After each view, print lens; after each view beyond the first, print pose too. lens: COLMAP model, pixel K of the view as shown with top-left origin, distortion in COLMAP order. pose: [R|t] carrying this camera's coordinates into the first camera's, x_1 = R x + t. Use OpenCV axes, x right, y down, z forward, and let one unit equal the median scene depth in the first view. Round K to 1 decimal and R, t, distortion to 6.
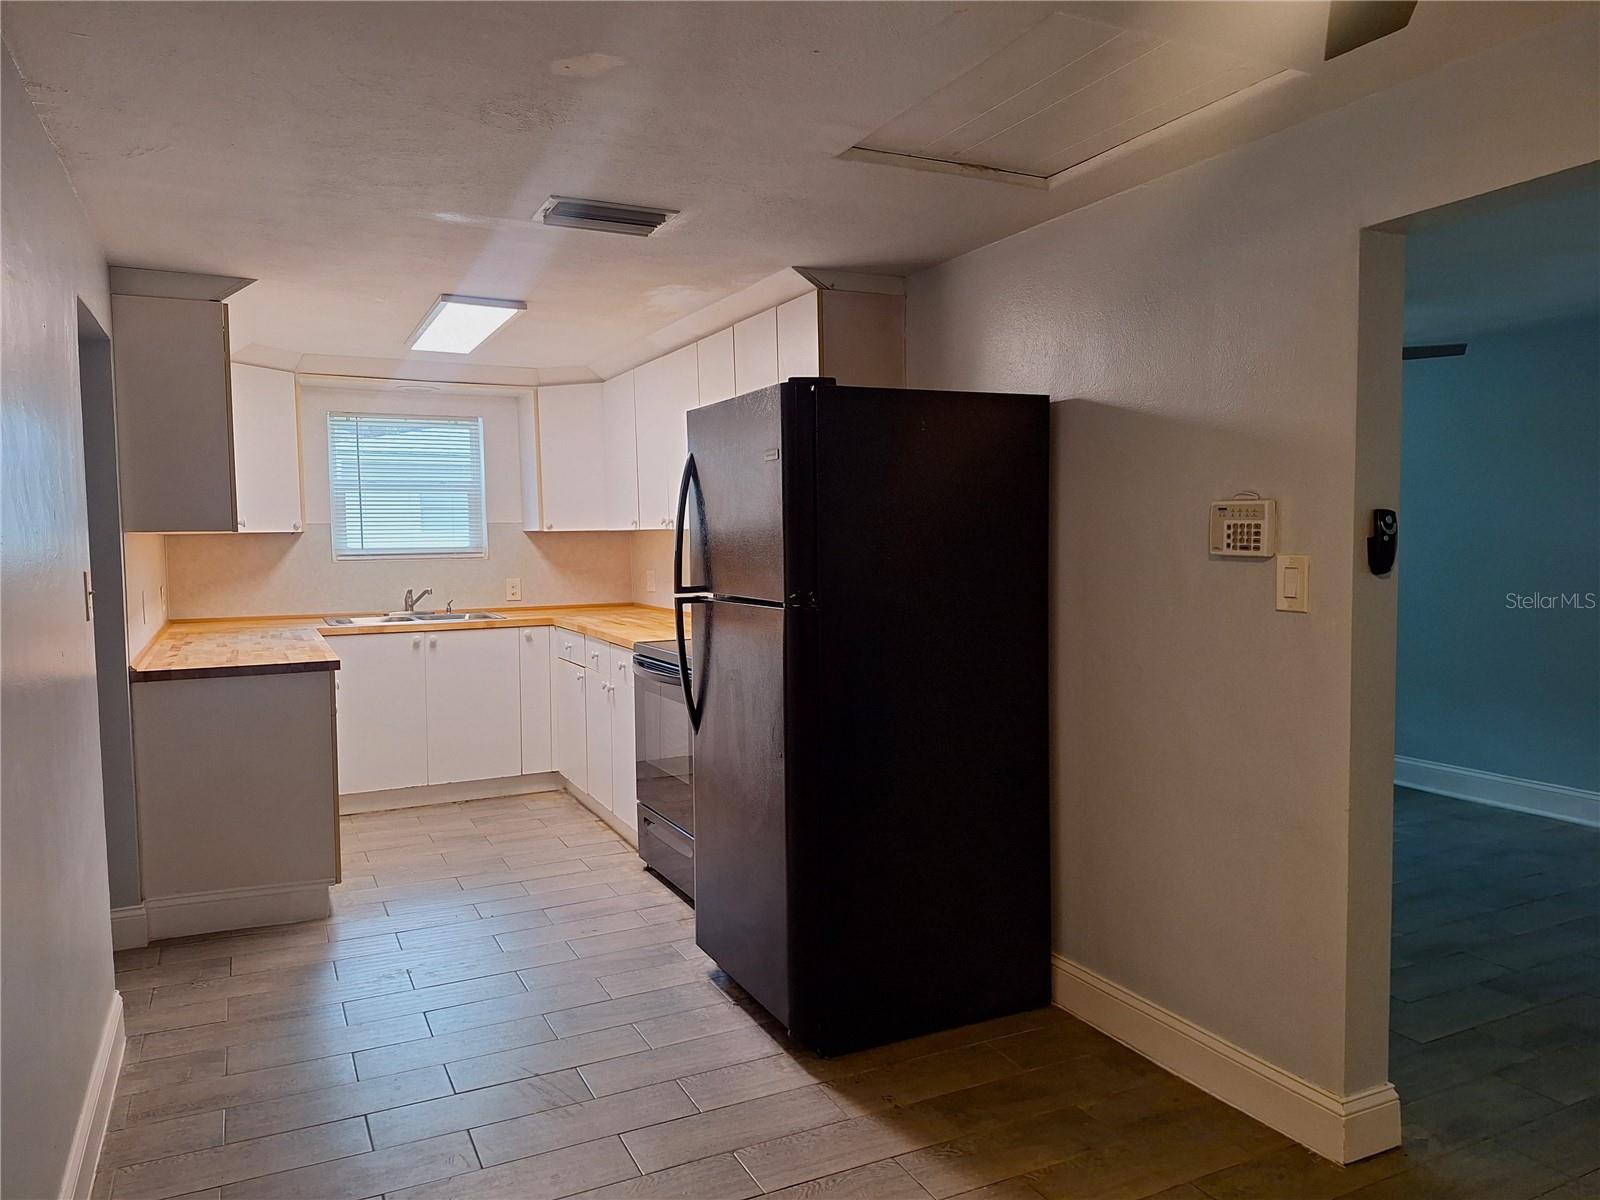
lens RADIAL K [[1125.8, 0, 822.5], [0, 1125.8, 605.6], [0, 0, 1]] dist [0.169733, -0.338036]
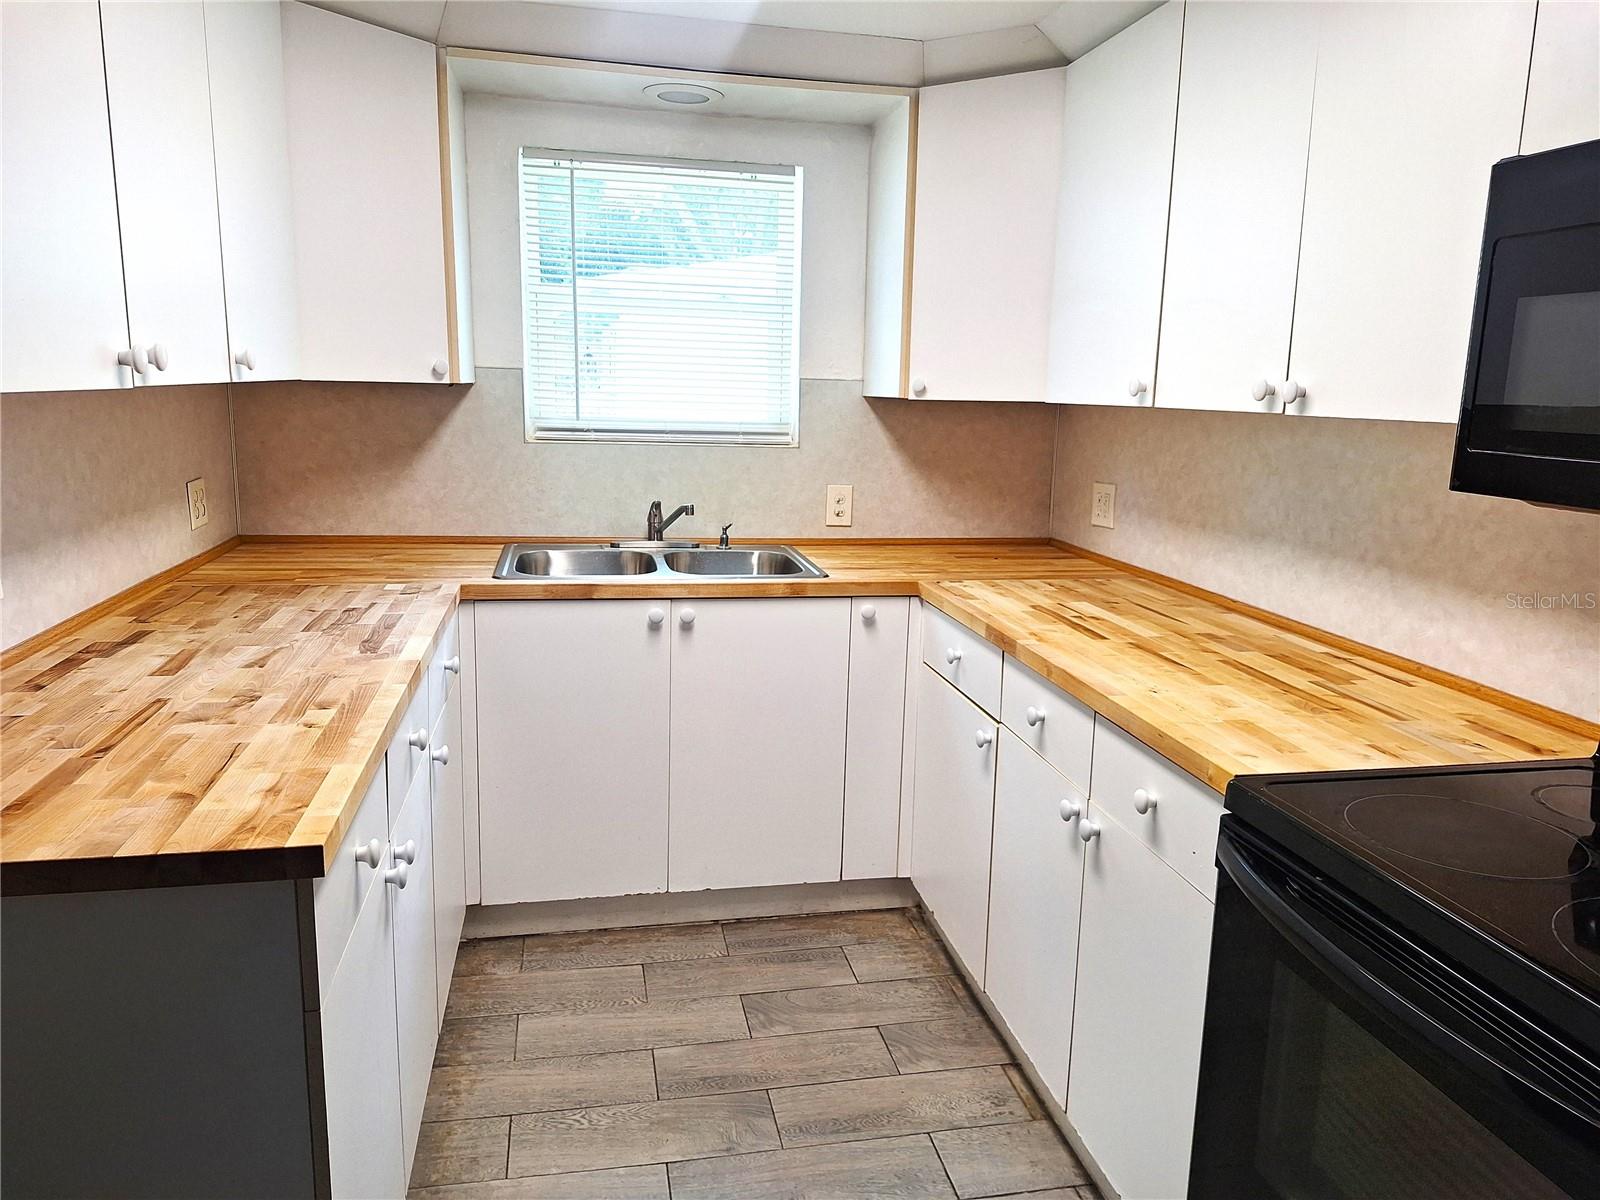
lens RADIAL K [[1125.8, 0, 822.5], [0, 1125.8, 605.6], [0, 0, 1]] dist [0.169733, -0.338036]
pose [[0.966975, 0.084261, -0.240539, -0.161223], [-0.053430, 0.989816, 0.131944, -0.040967], [0.249207, -0.114735, 0.961630, 0.526869]]
